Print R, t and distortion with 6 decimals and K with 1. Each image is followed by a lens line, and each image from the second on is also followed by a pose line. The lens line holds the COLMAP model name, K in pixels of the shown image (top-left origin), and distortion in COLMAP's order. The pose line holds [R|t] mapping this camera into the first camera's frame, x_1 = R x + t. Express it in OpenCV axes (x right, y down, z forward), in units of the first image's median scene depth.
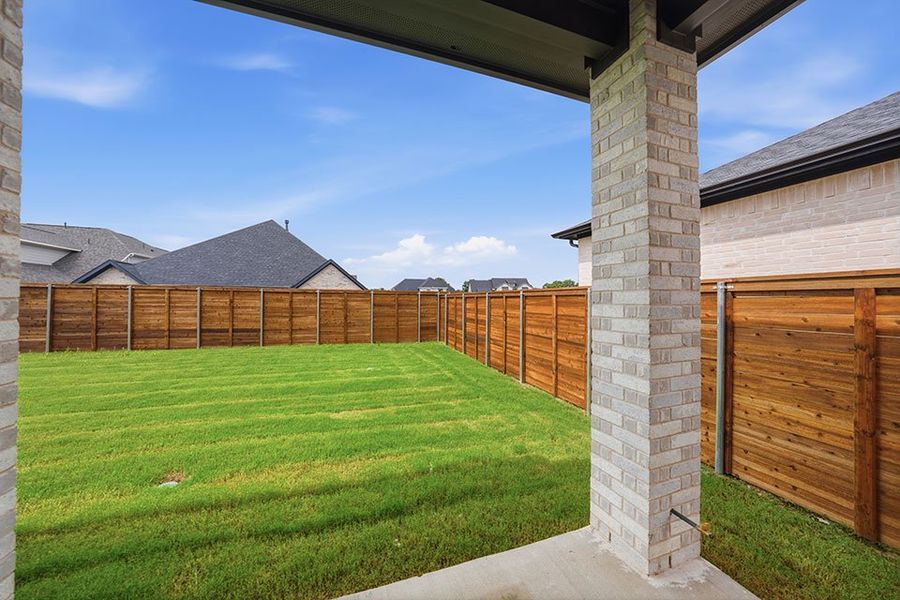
lens RADIAL K [[319.3, 0, 450.7], [0, 319.3, 293.1], [0, 0, 1]] dist [-0.015099, 0.000112]
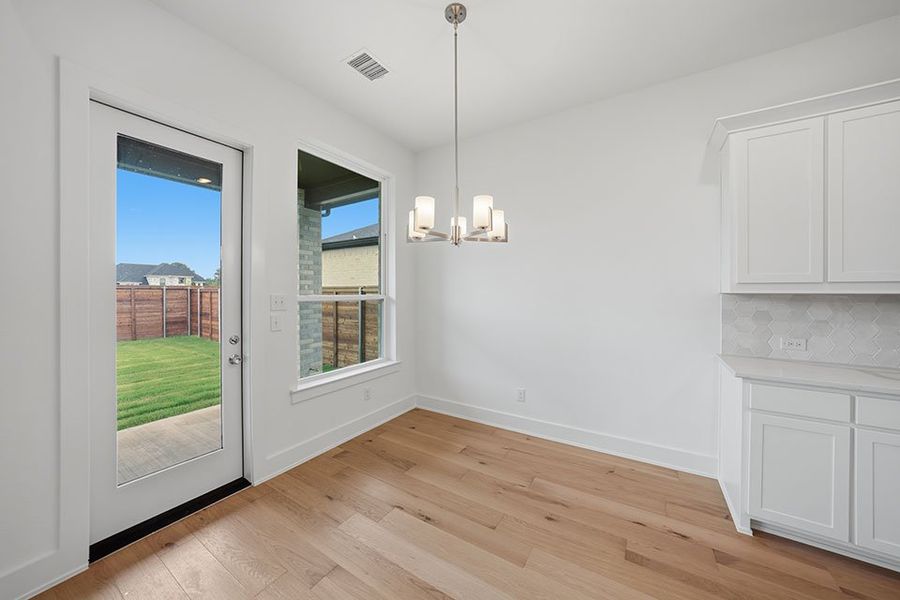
lens RADIAL K [[319.3, 0, 450.7], [0, 319.3, 293.1], [0, 0, 1]] dist [-0.015099, 0.000112]
pose [[0.780375, -0.010541, 0.625222, -0.070801], [-0.007875, 0.999613, 0.026682, -0.062489], [-0.625262, -0.025745, 0.779990, -1.199384]]
